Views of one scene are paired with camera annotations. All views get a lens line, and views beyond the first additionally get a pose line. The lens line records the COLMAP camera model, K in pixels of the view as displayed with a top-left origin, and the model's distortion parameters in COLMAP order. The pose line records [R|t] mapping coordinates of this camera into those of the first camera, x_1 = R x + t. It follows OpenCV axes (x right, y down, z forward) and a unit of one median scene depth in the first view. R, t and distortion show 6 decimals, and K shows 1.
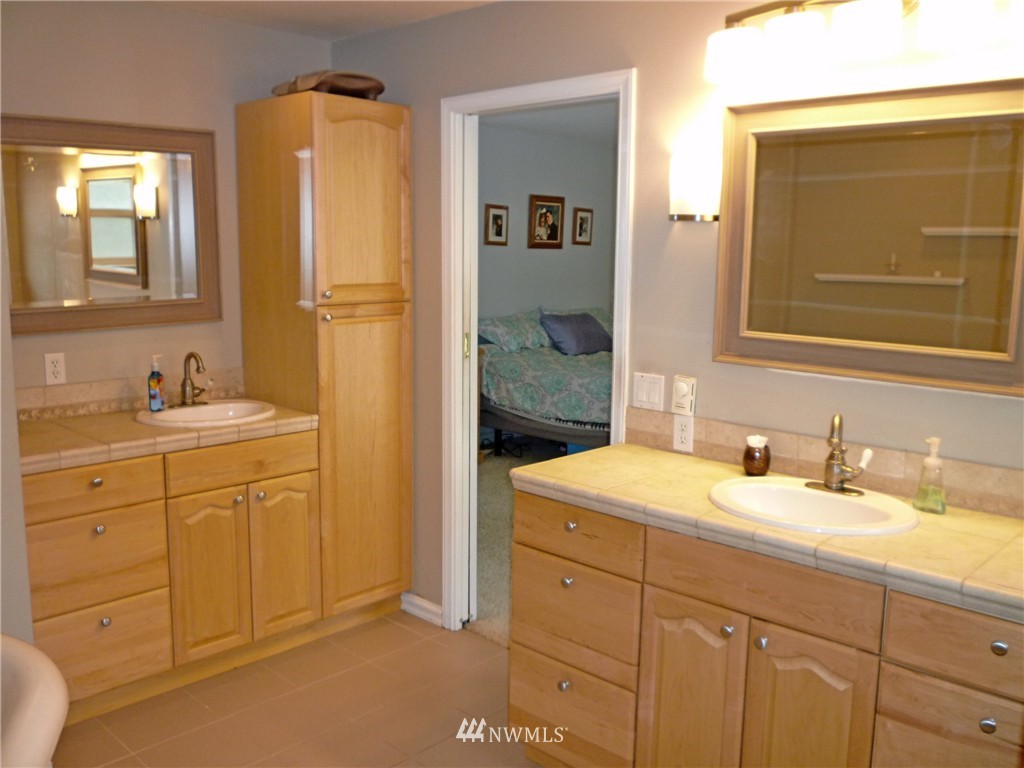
lens RADIAL K [[895.6, 0, 511.1], [0, 895.6, 385.3], [0, 0, 1]] dist [-0.050861, 0.020616]
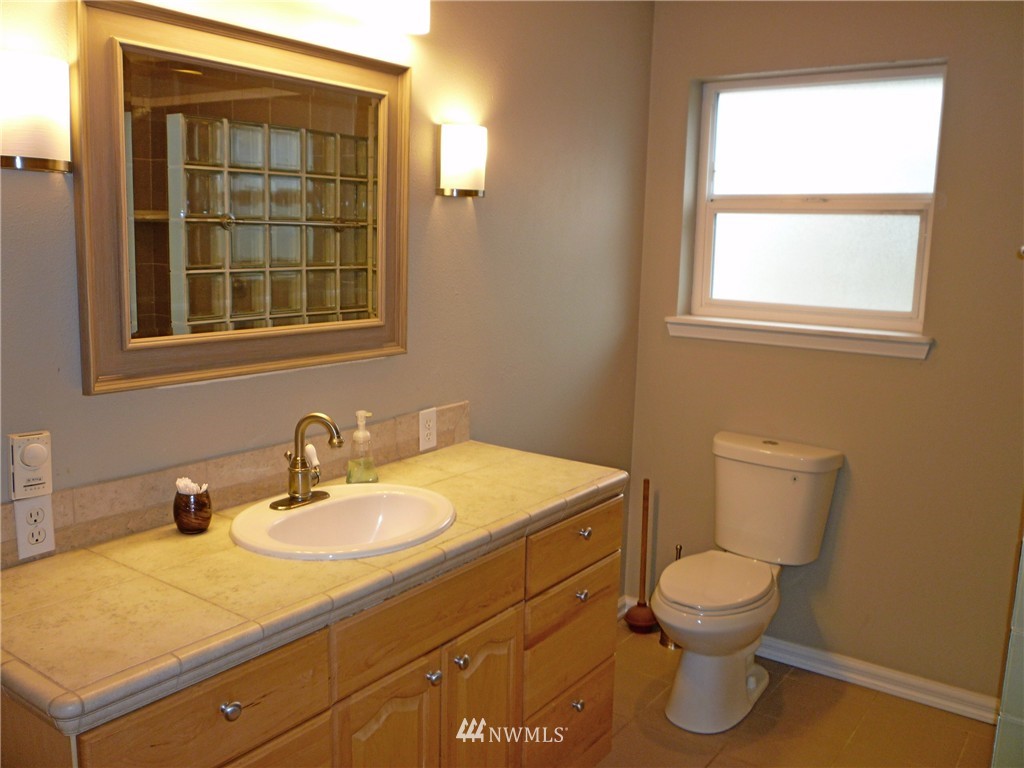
lens RADIAL K [[895.6, 0, 510.8], [0, 895.6, 378.9], [0, 0, 1]] dist [-0.050861, 0.020616]
pose [[-0.140050, -0.175504, 0.974466, -0.453894], [0.122069, 0.973598, 0.192891, -0.129908], [-0.982591, 0.145966, -0.114929, 0.824194]]
